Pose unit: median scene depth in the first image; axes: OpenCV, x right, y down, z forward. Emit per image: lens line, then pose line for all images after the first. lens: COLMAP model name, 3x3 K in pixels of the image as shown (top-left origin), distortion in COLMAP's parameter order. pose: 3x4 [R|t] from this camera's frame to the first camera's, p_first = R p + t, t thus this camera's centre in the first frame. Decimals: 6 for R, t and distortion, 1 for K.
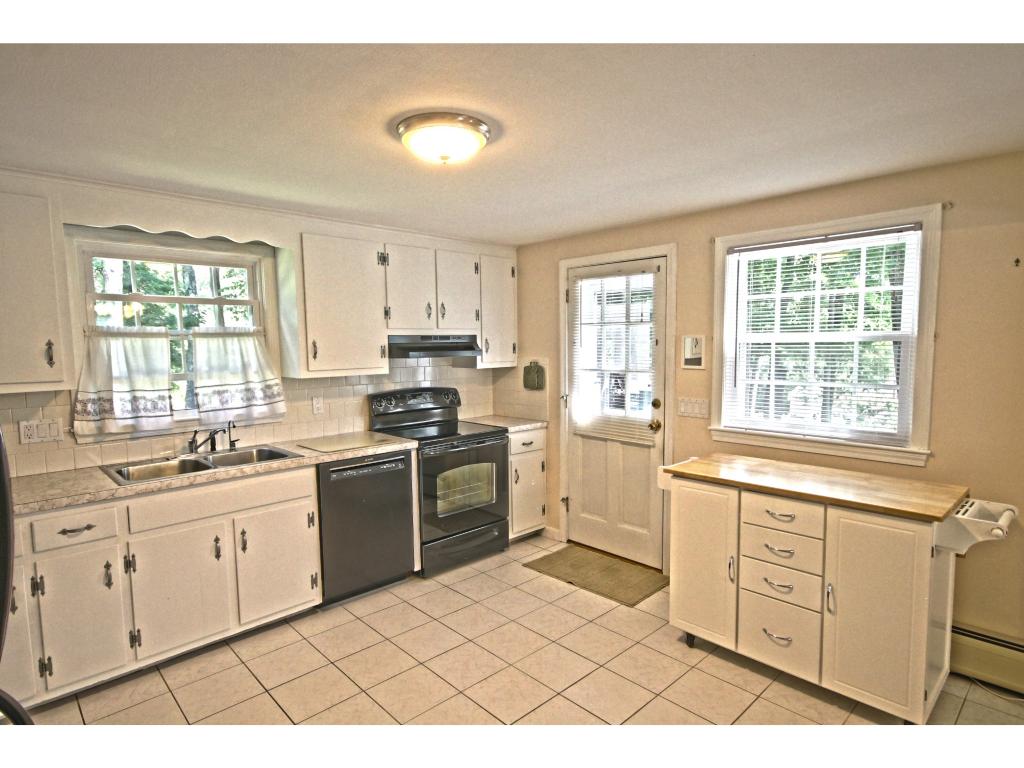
lens RADIAL K [[563.3, 0, 512.0], [0, 563.3, 384.0], [0, 0, 1]] dist [-0.000681, 0.000320]
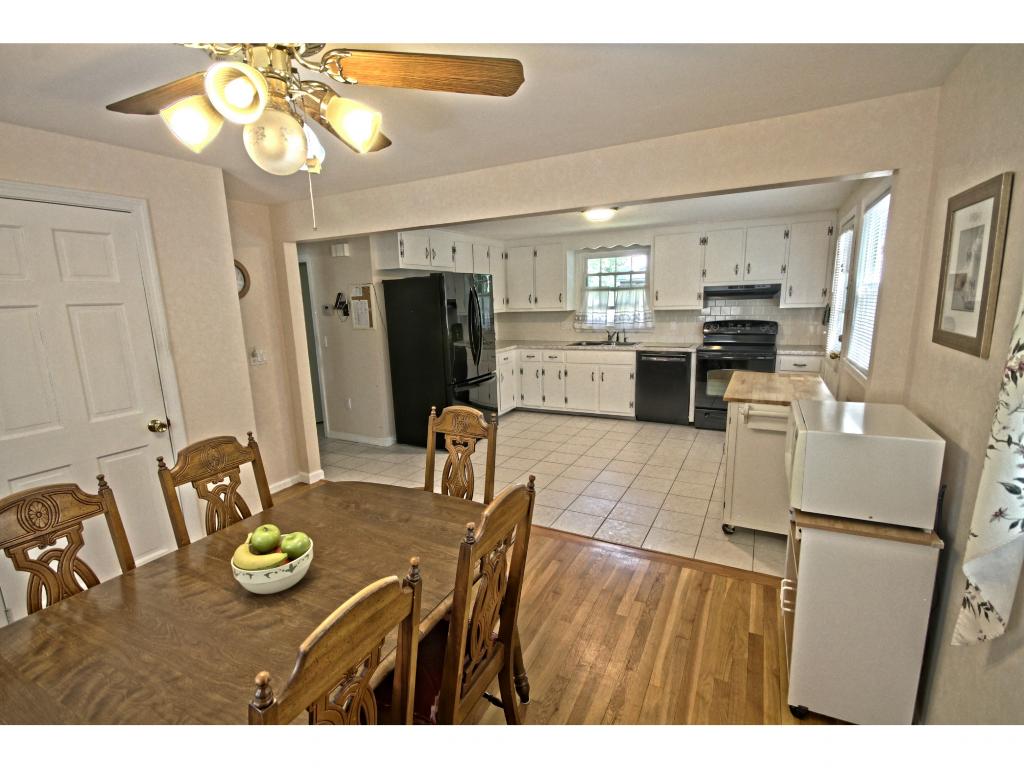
lens RADIAL K [[484.4, 0, 510.7], [0, 484.4, 392.3], [0, 0, 1]] dist [0.003074, 0.000654]
pose [[0.322676, 0.185215, -0.928211, 1.144886], [-0.046318, 0.982582, 0.179963, -0.009726], [0.945375, -0.015077, 0.325635, -0.043559]]
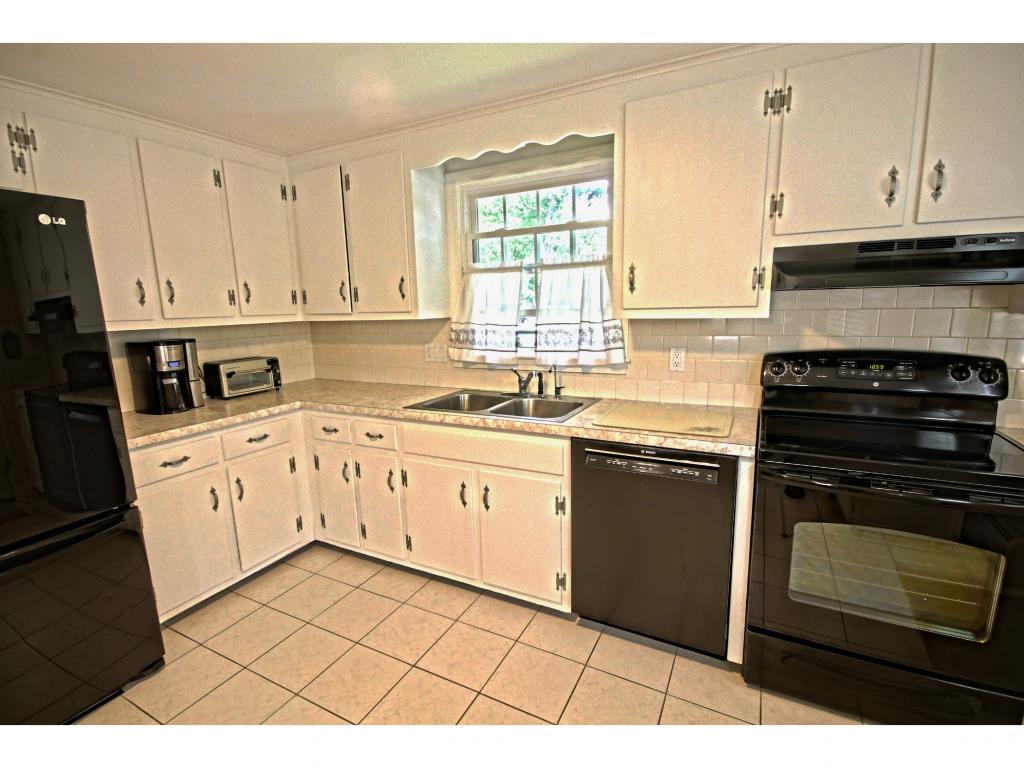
lens RADIAL K [[480.5, 0, 508.1], [0, 480.5, 394.2], [0, 0, 1]] dist [0.001938, 0.000310]
pose [[0.317050, 0.179901, -0.931190, 0.185207], [-0.050933, 0.983657, 0.172696, -0.015044], [0.947040, -0.007325, 0.321032, 0.674017]]
